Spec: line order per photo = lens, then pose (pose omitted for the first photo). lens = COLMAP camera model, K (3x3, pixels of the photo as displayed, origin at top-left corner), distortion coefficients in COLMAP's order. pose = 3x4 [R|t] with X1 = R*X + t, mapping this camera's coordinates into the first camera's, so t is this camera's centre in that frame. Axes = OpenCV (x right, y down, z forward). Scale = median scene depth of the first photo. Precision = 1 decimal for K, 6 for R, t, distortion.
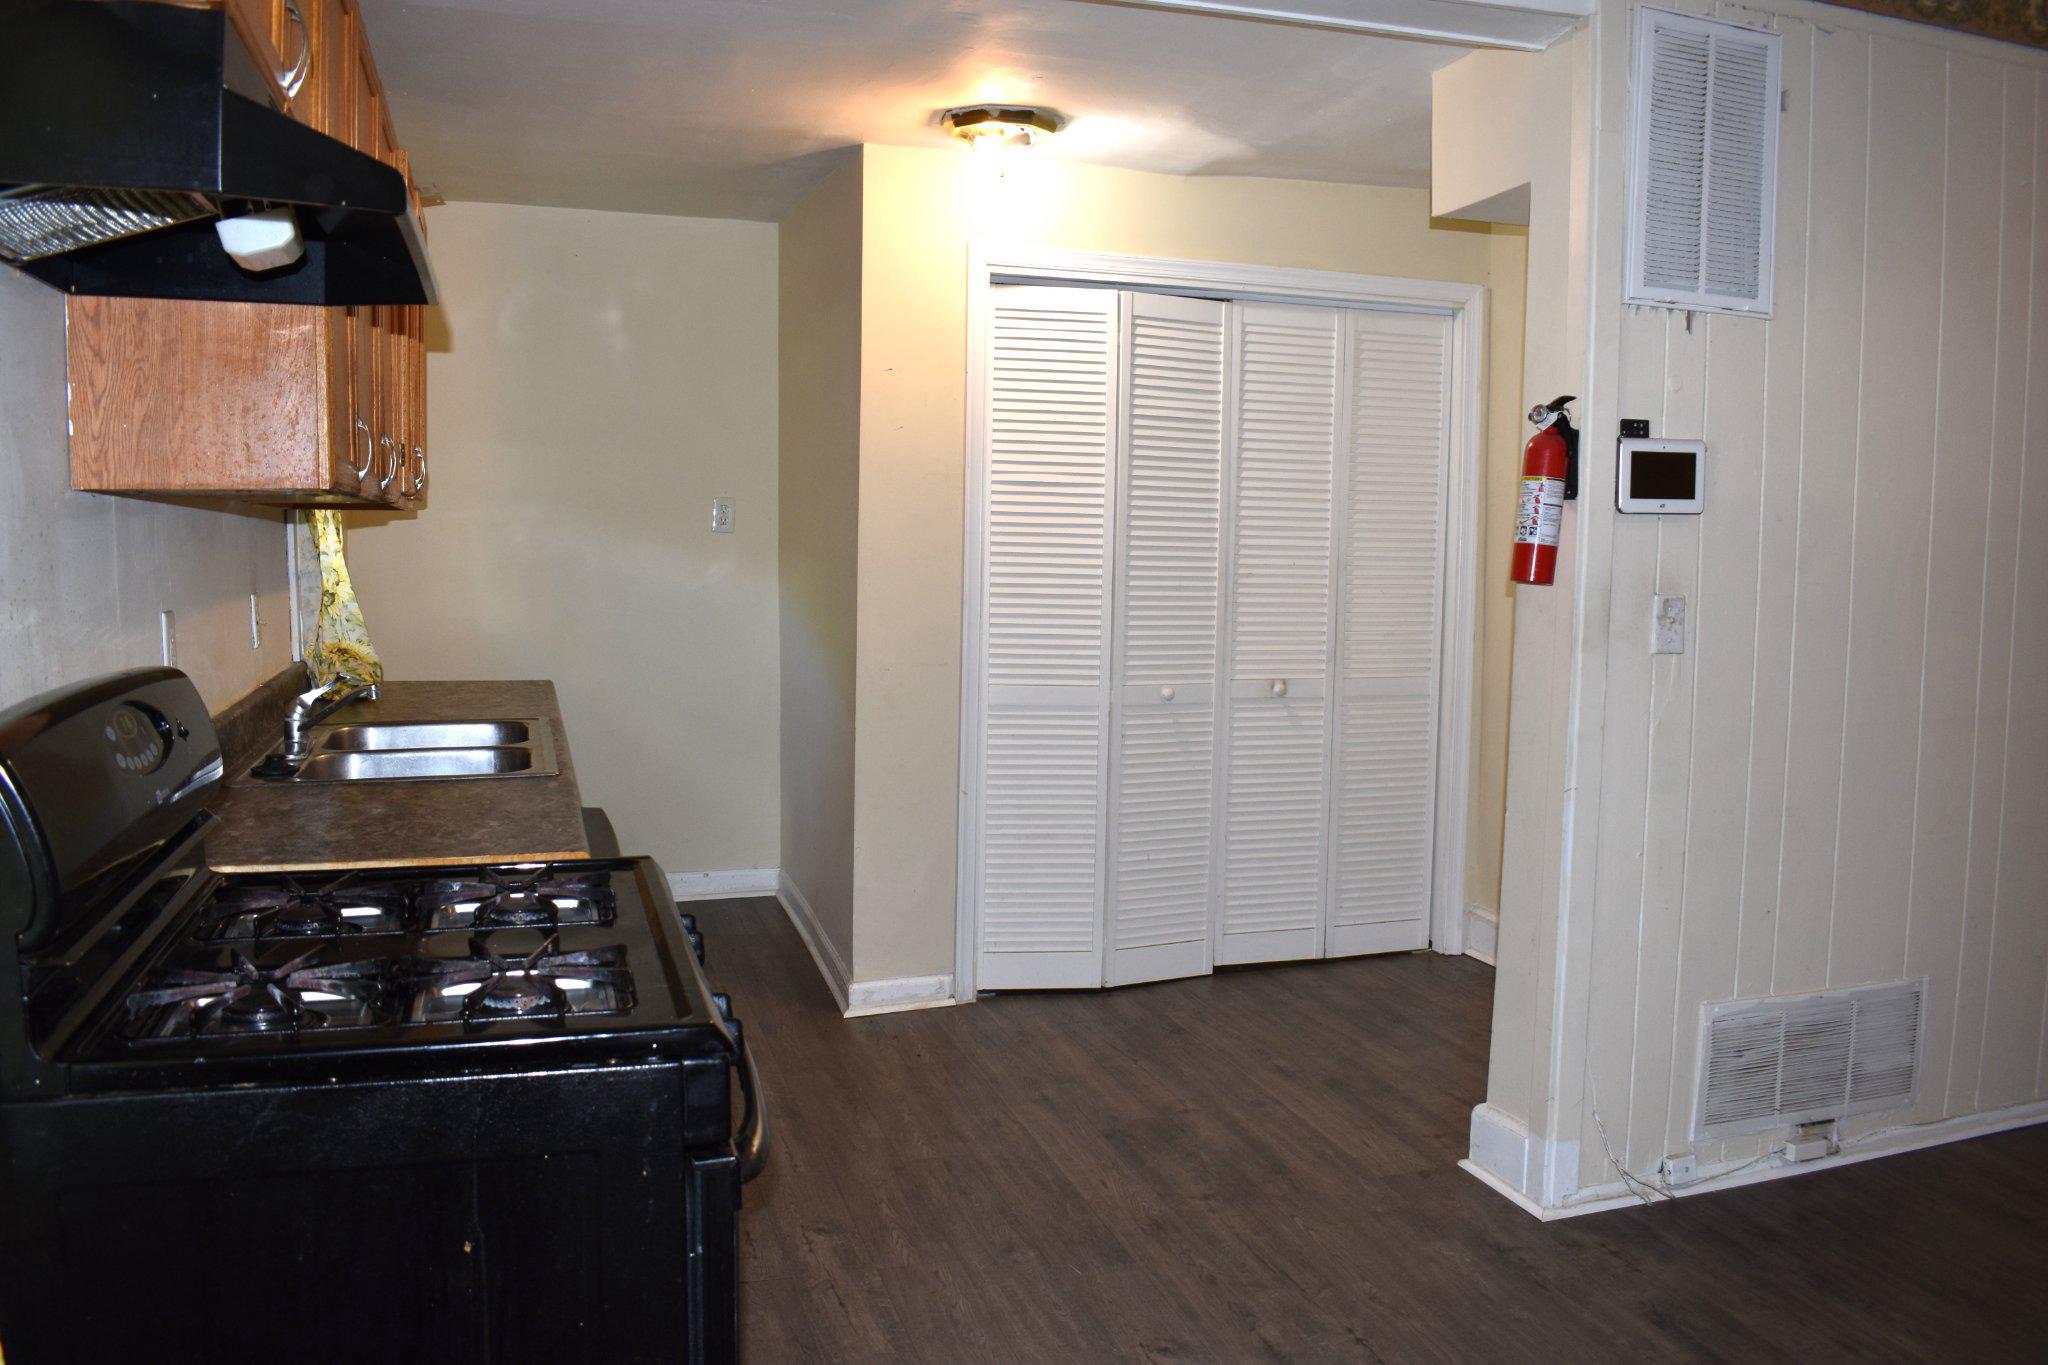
lens RADIAL K [[1605.6, 0, 1025.3], [0, 1605.6, 677.8], [0, 0, 1]] dist [-0.093534, 0.011942]
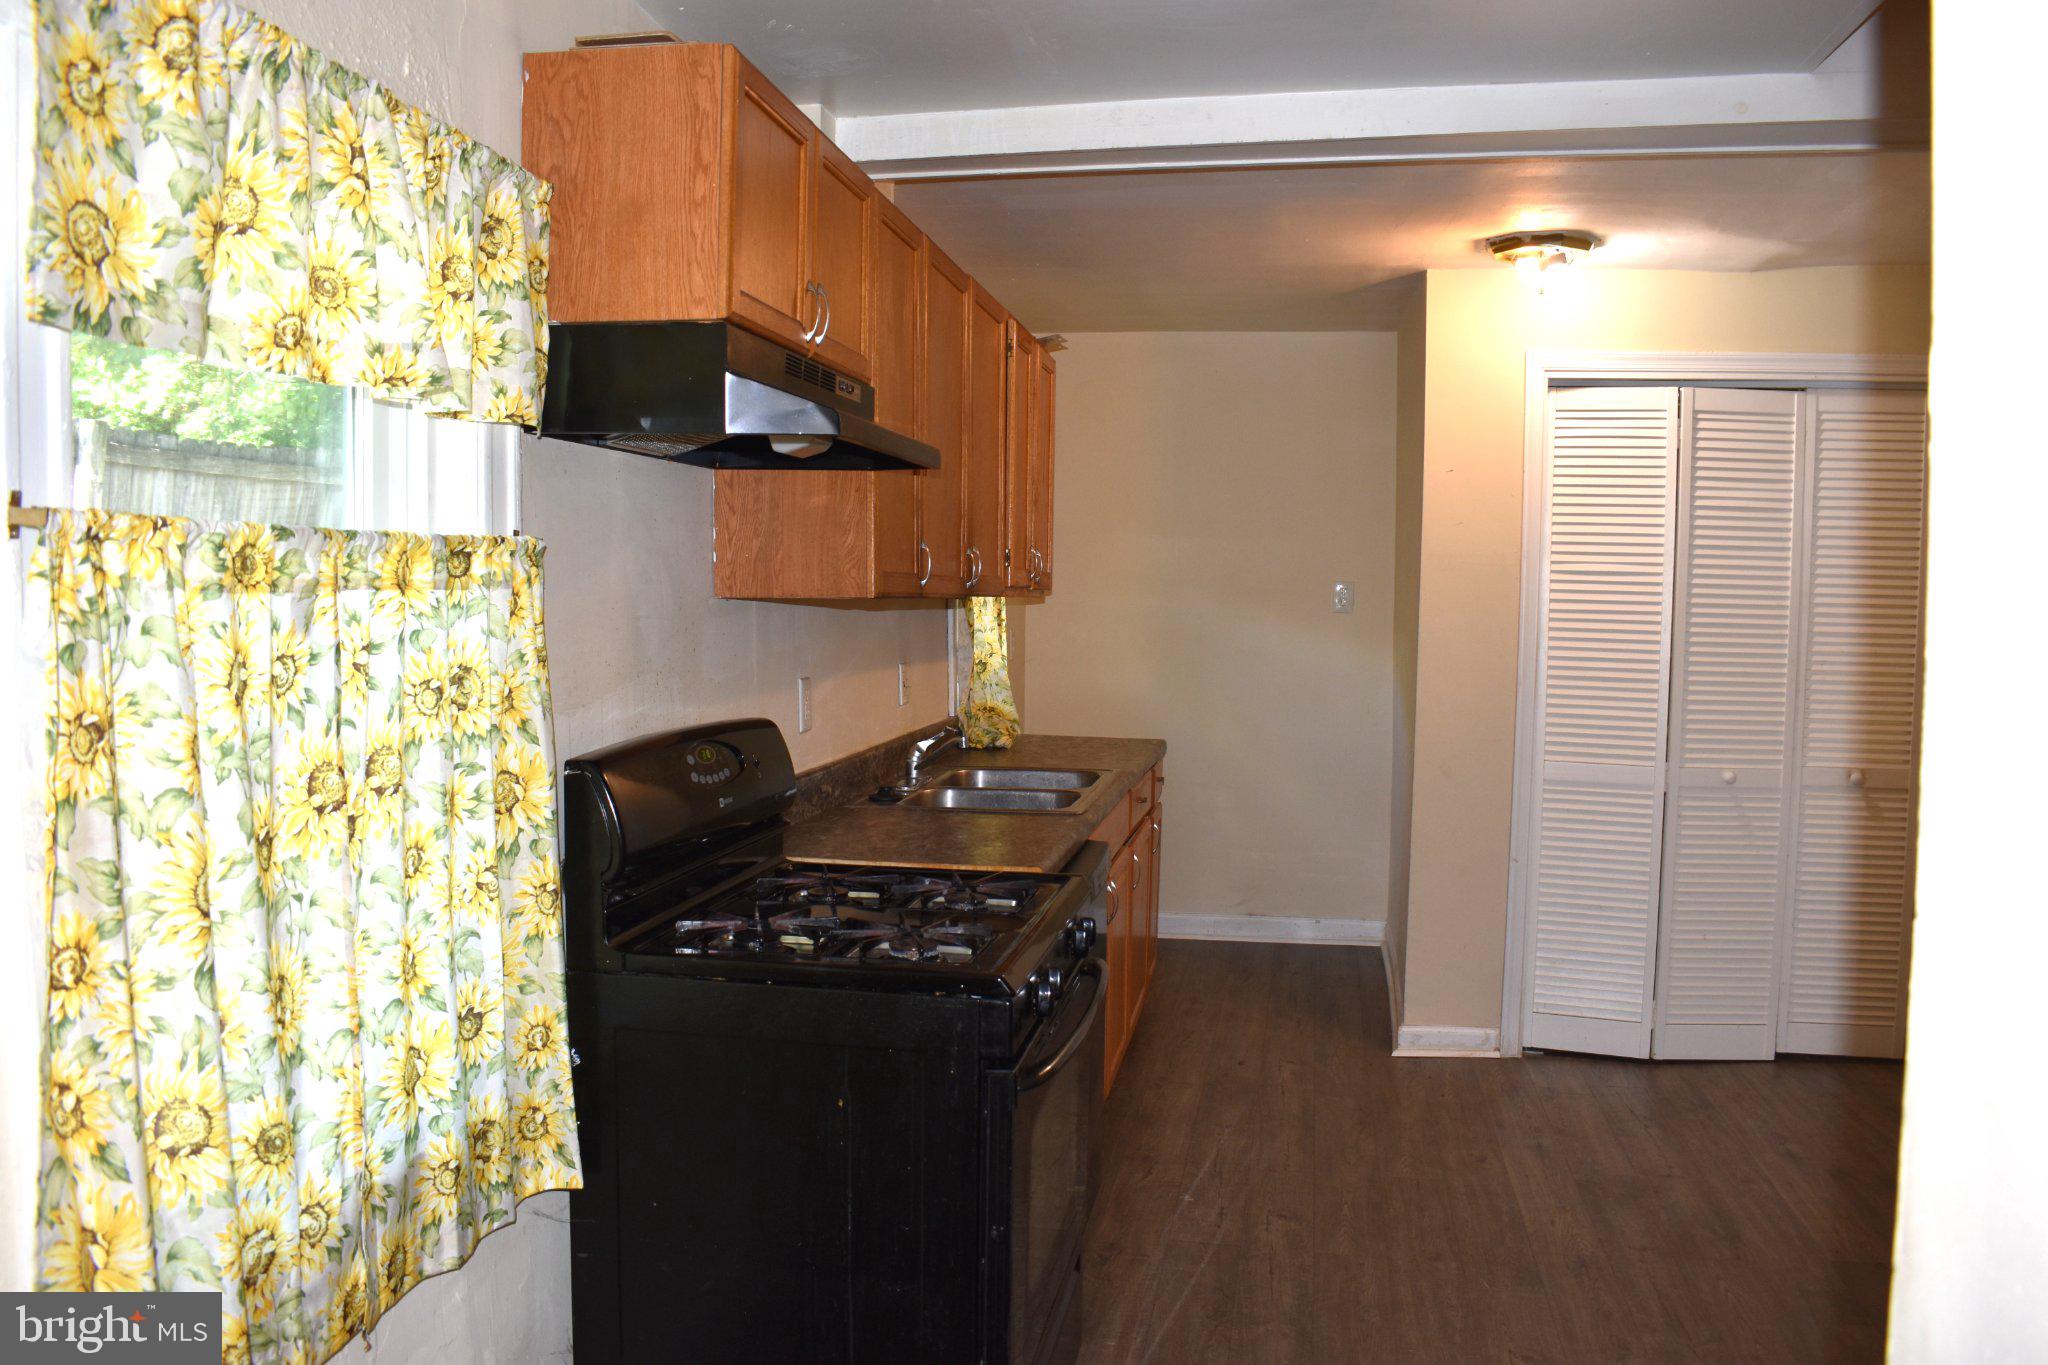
lens RADIAL K [[1605.6, 0, 1021.7], [0, 1605.6, 687.3], [0, 0, 1]] dist [-0.093534, 0.011942]
pose [[0.883991, 0.026111, -0.466774, 0.163944], [-0.042067, 0.998831, -0.023795, -0.004784], [0.465607, 0.040670, 0.884057, -0.099562]]
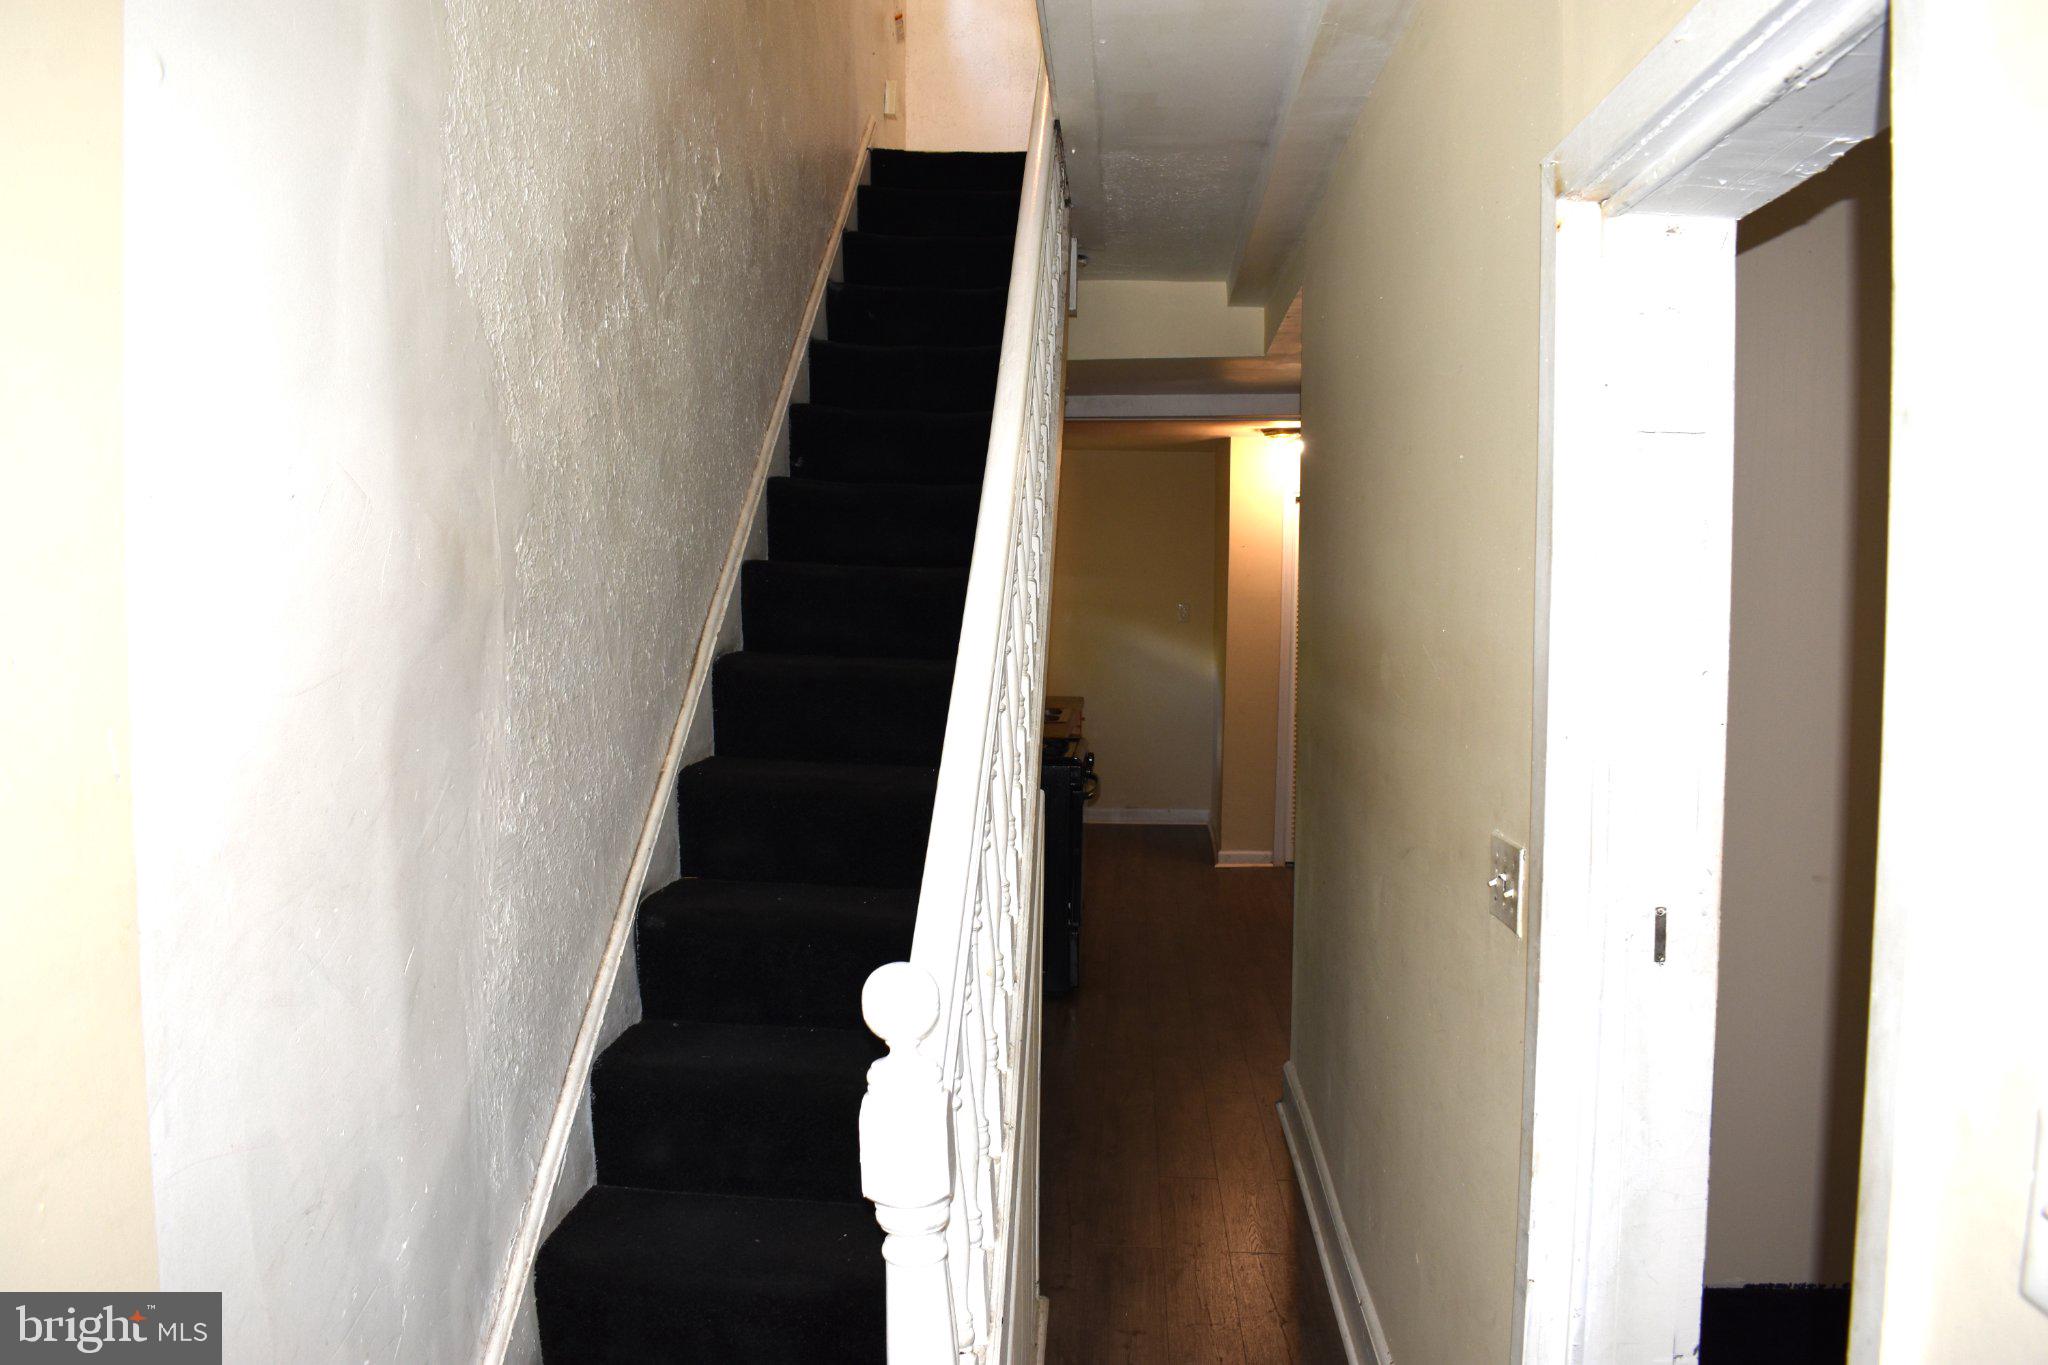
lens RADIAL K [[1605.6, 0, 1022.7], [0, 1605.6, 683.5], [0, 0, 1]] dist [-0.093534, 0.011942]
pose [[0.929617, 0.018608, -0.368057, 0.394421], [-0.033776, 0.998823, -0.034813, 0.058995], [0.366976, 0.044794, 0.929151, -0.963090]]
